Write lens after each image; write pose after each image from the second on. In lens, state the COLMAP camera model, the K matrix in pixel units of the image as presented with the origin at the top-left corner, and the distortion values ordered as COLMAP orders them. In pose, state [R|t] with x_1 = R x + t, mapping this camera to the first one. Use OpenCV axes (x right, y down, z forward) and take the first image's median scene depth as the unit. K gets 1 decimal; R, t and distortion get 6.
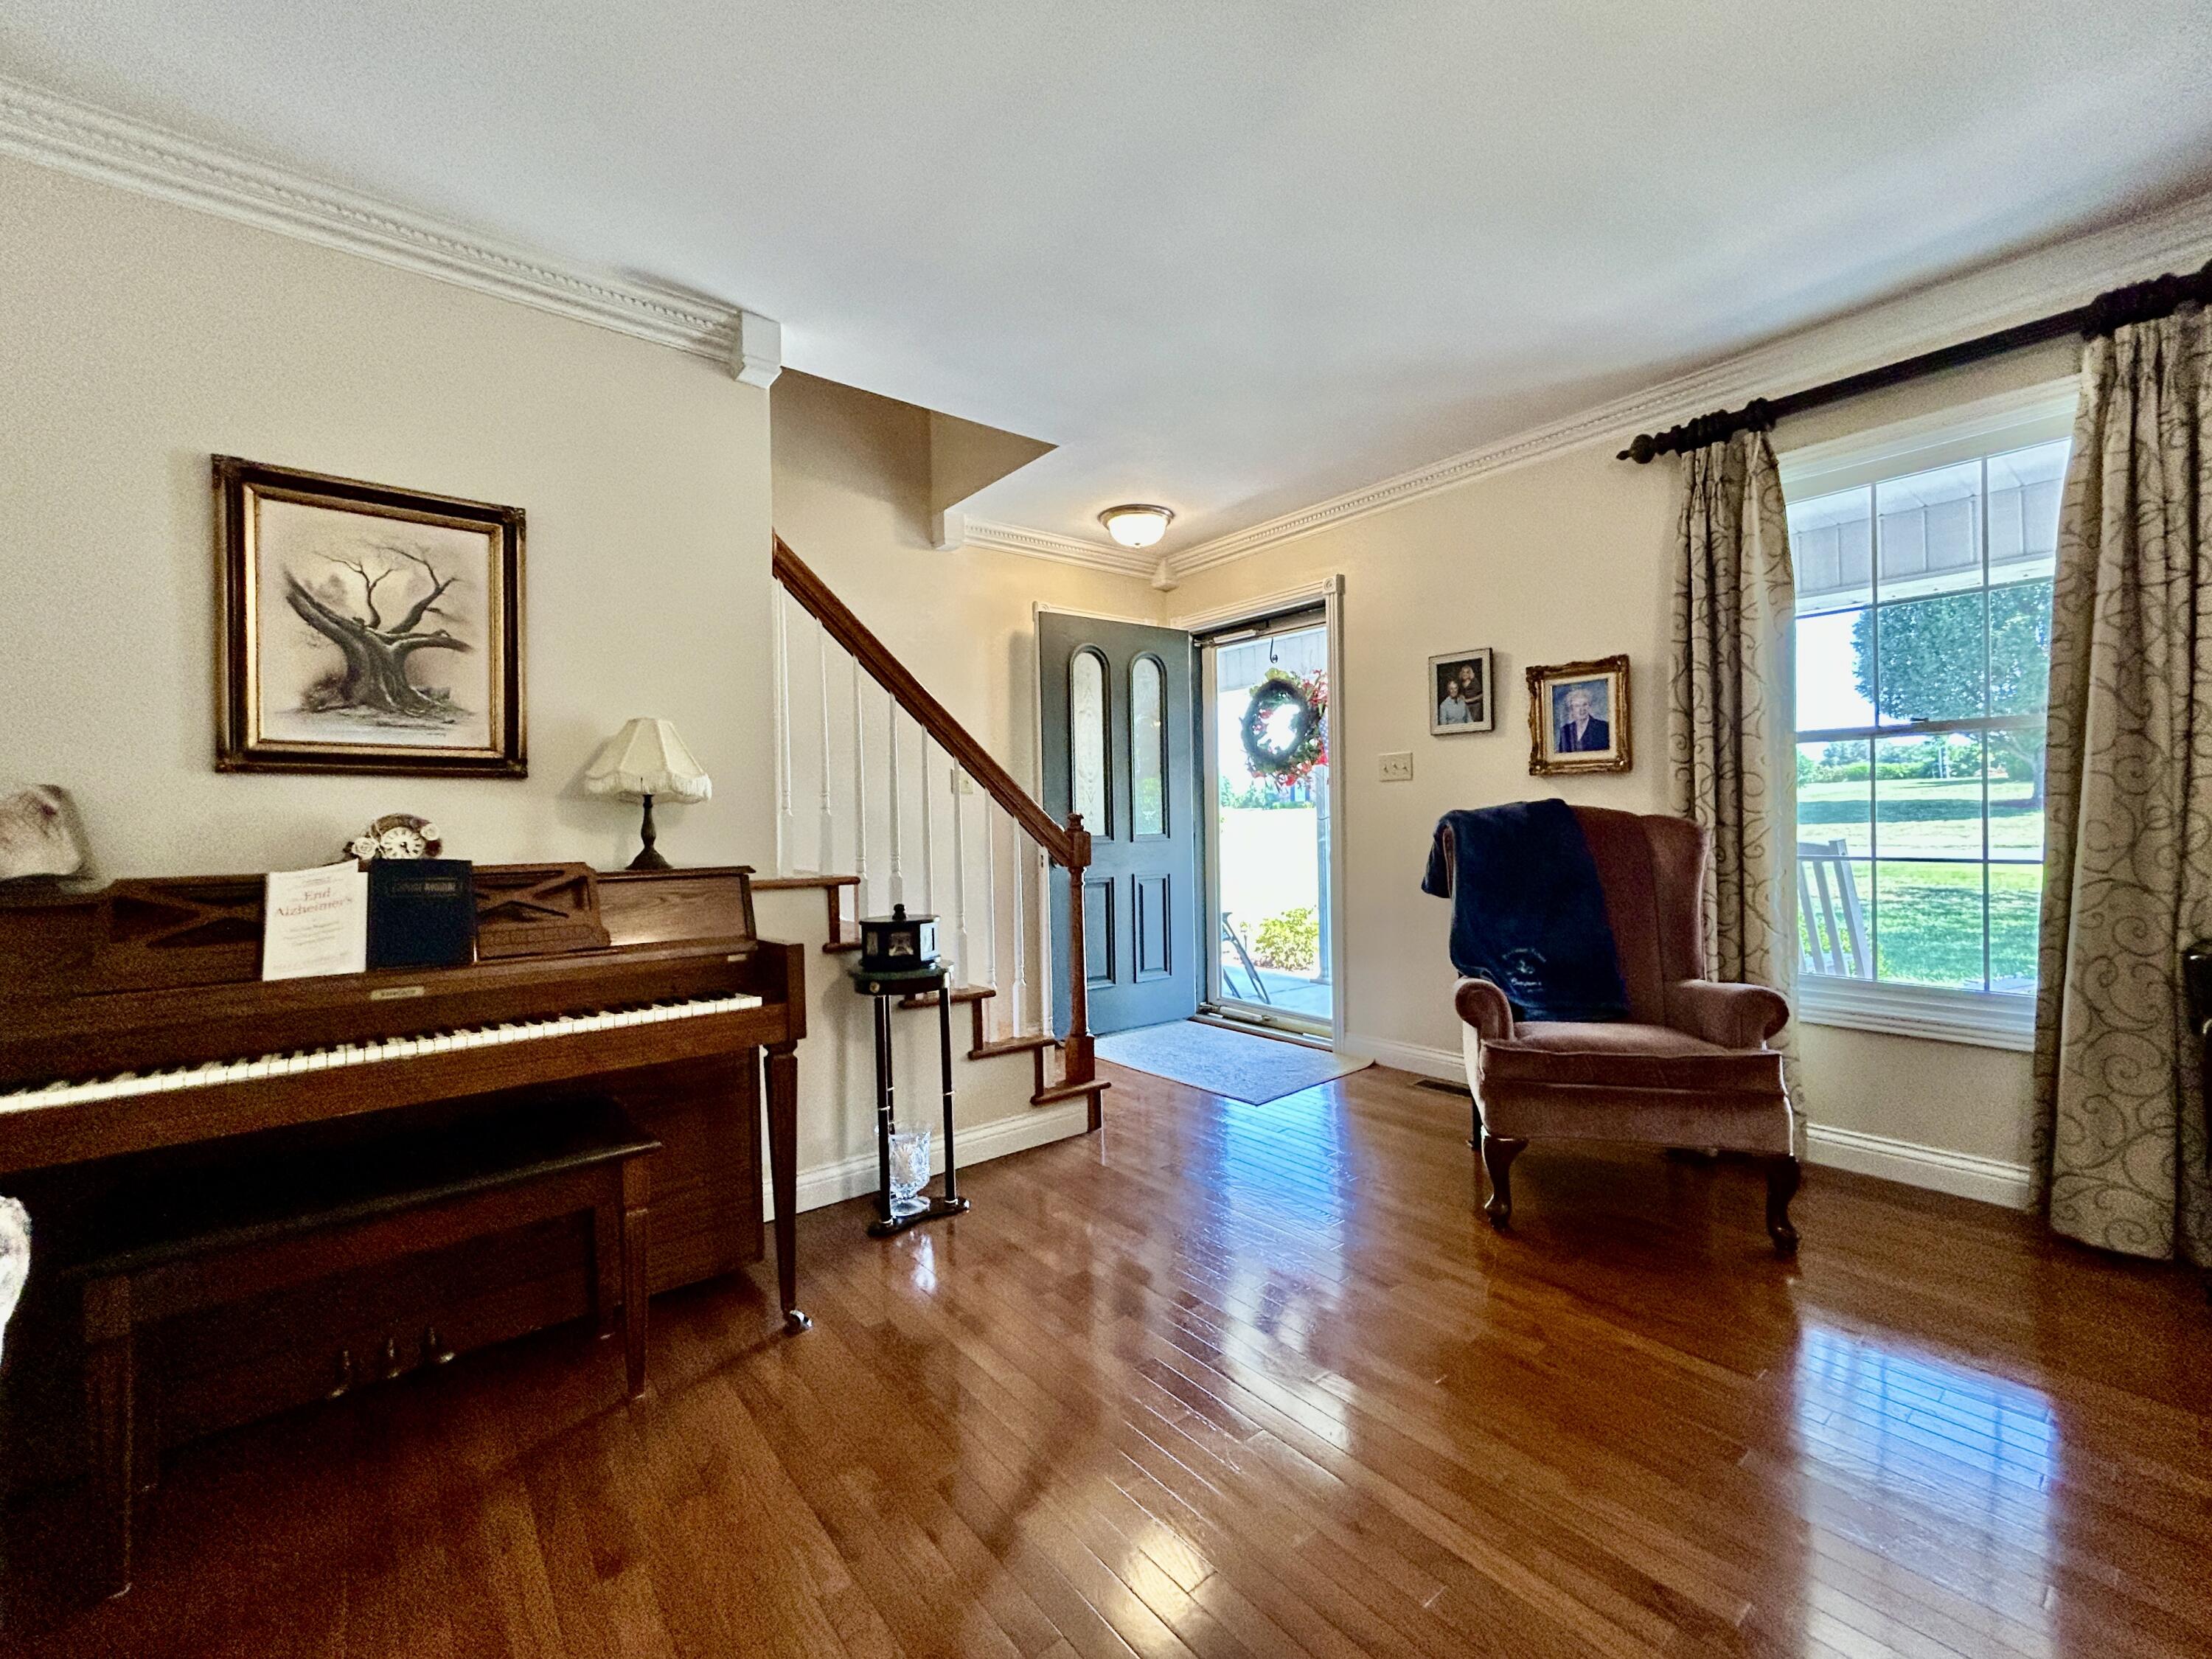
lens RADIAL K [[886.5, 0, 1103.7], [0, 886.5, 829.6], [0, 0, 1]] dist [0.007321, -0.000439]
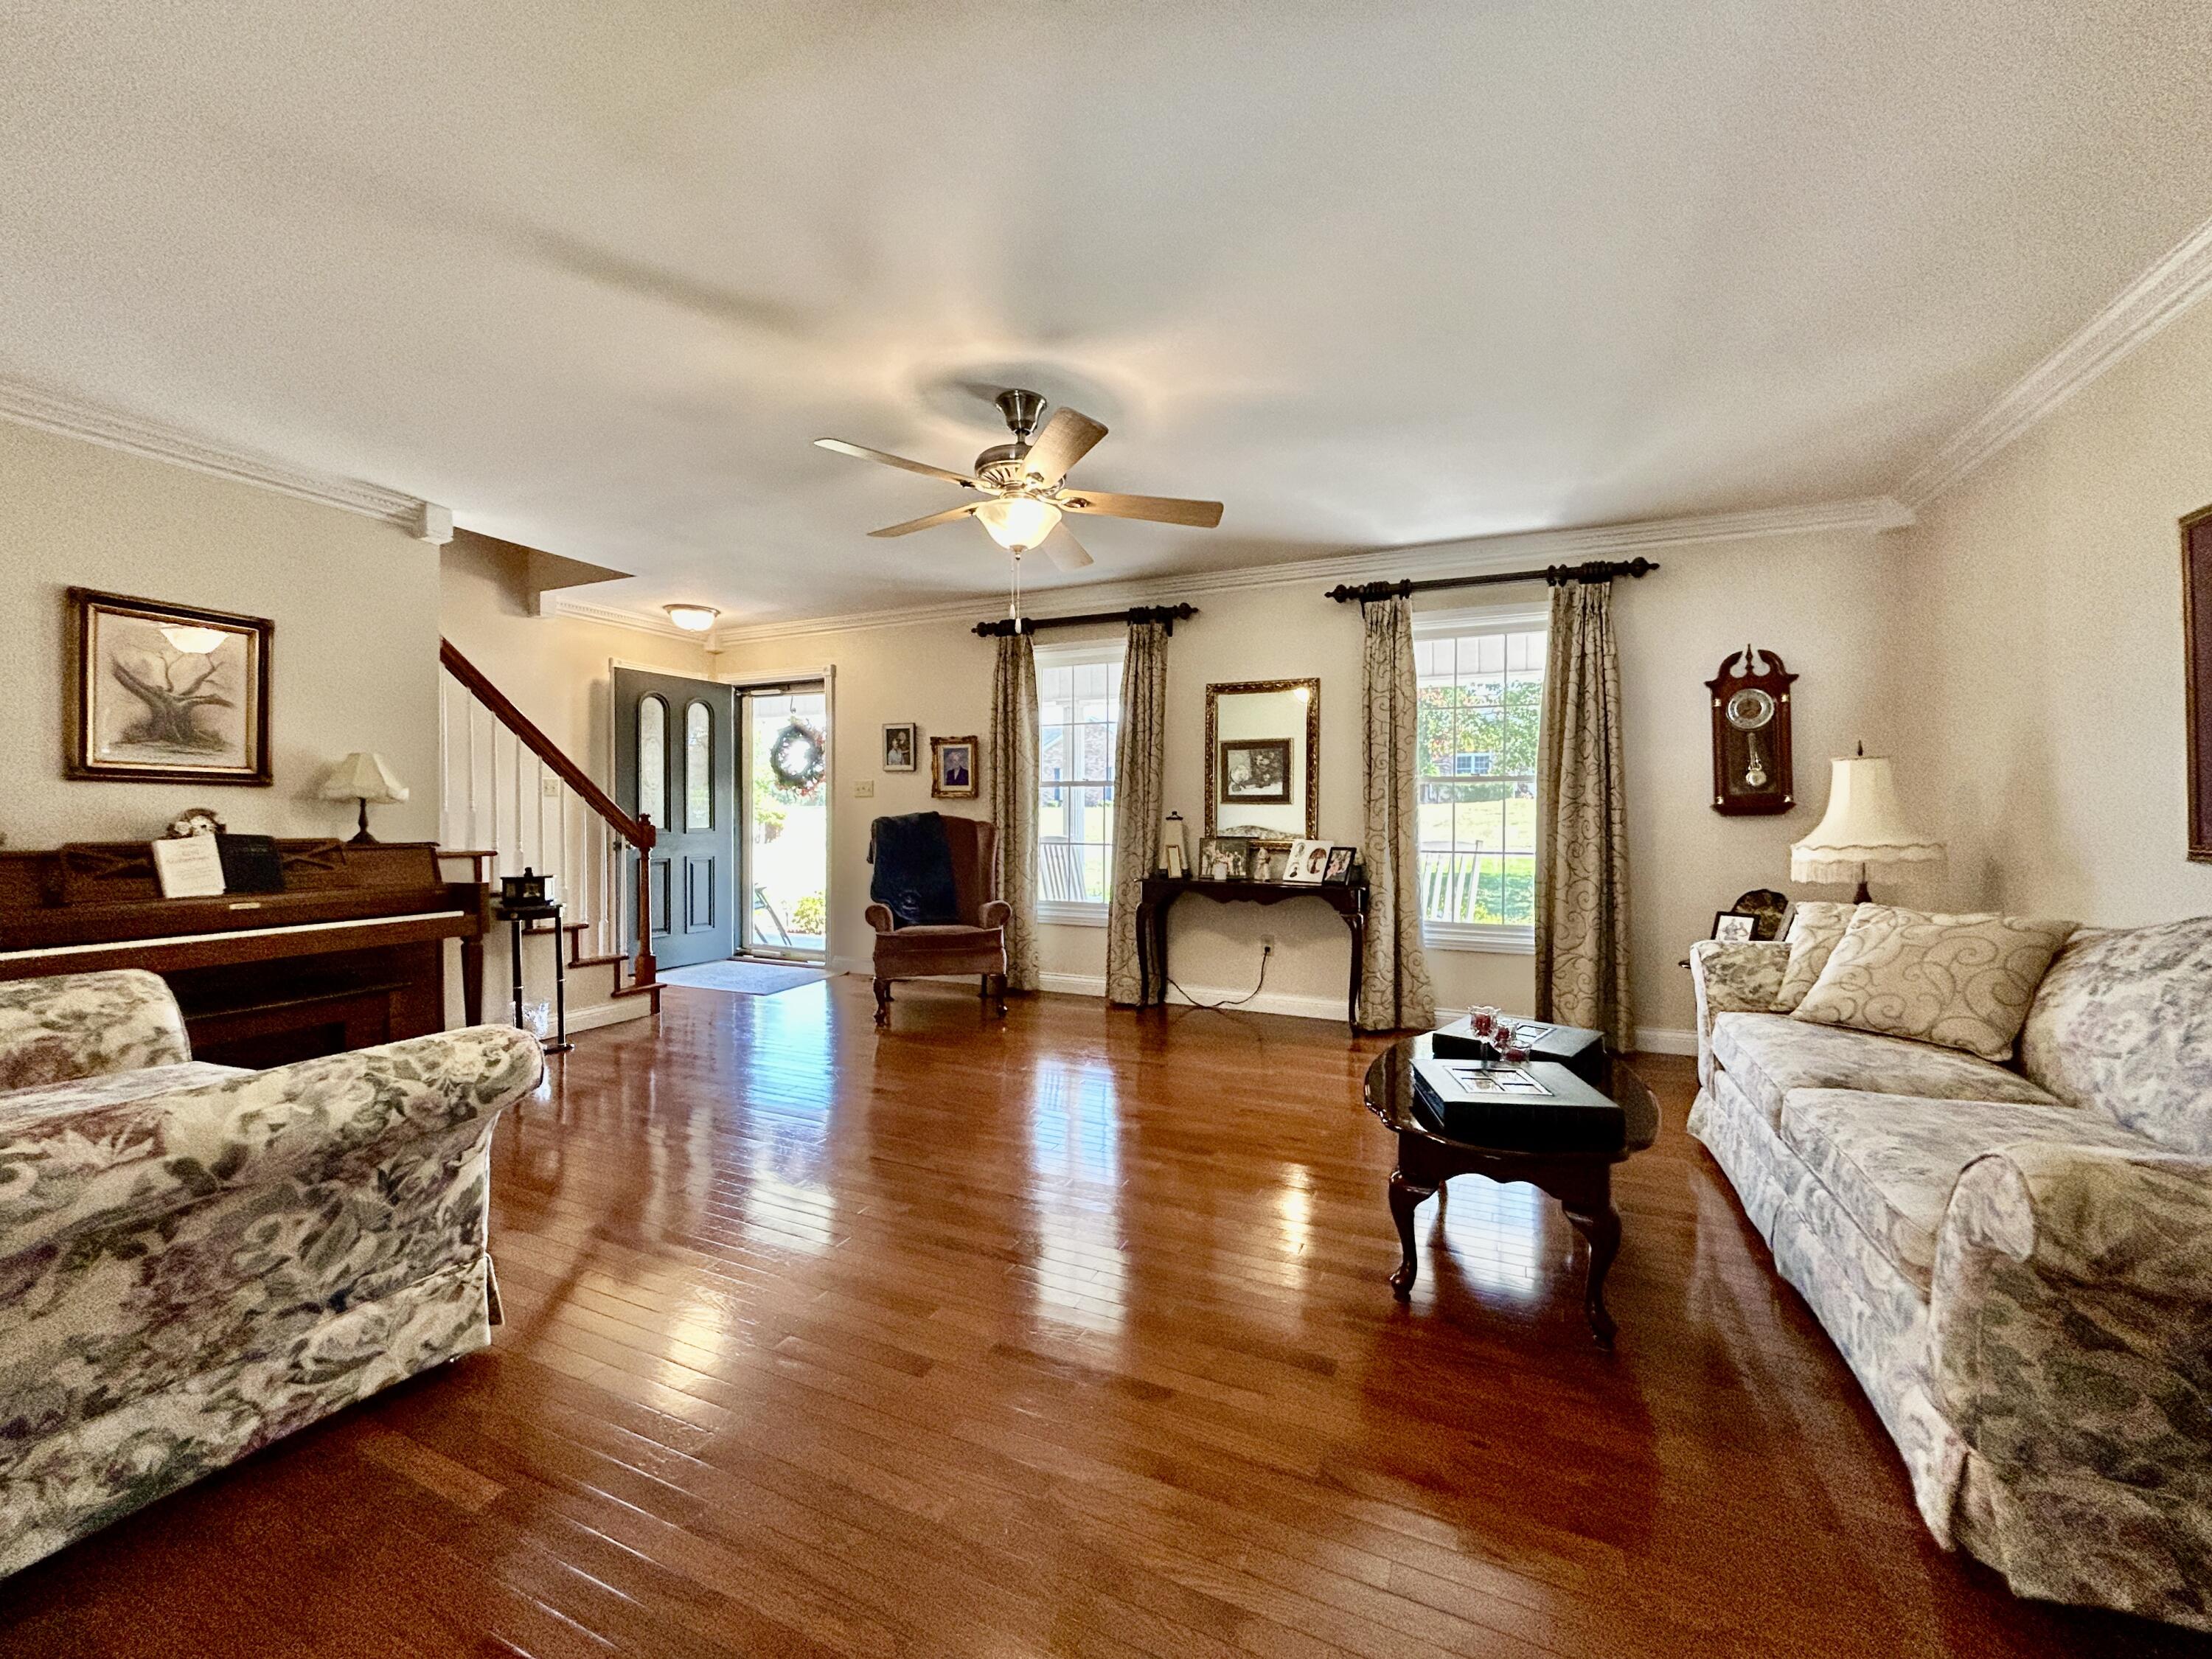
lens RADIAL K [[886.5, 0, 1085.3], [0, 886.5, 823.6], [0, 0, 1]] dist [0.007321, -0.000439]
pose [[0.899240, 0.016062, 0.437160, -0.021544], [-0.013995, 0.999870, -0.007950, 0.001351], [-0.437231, 0.001030, 0.899349, -0.860279]]
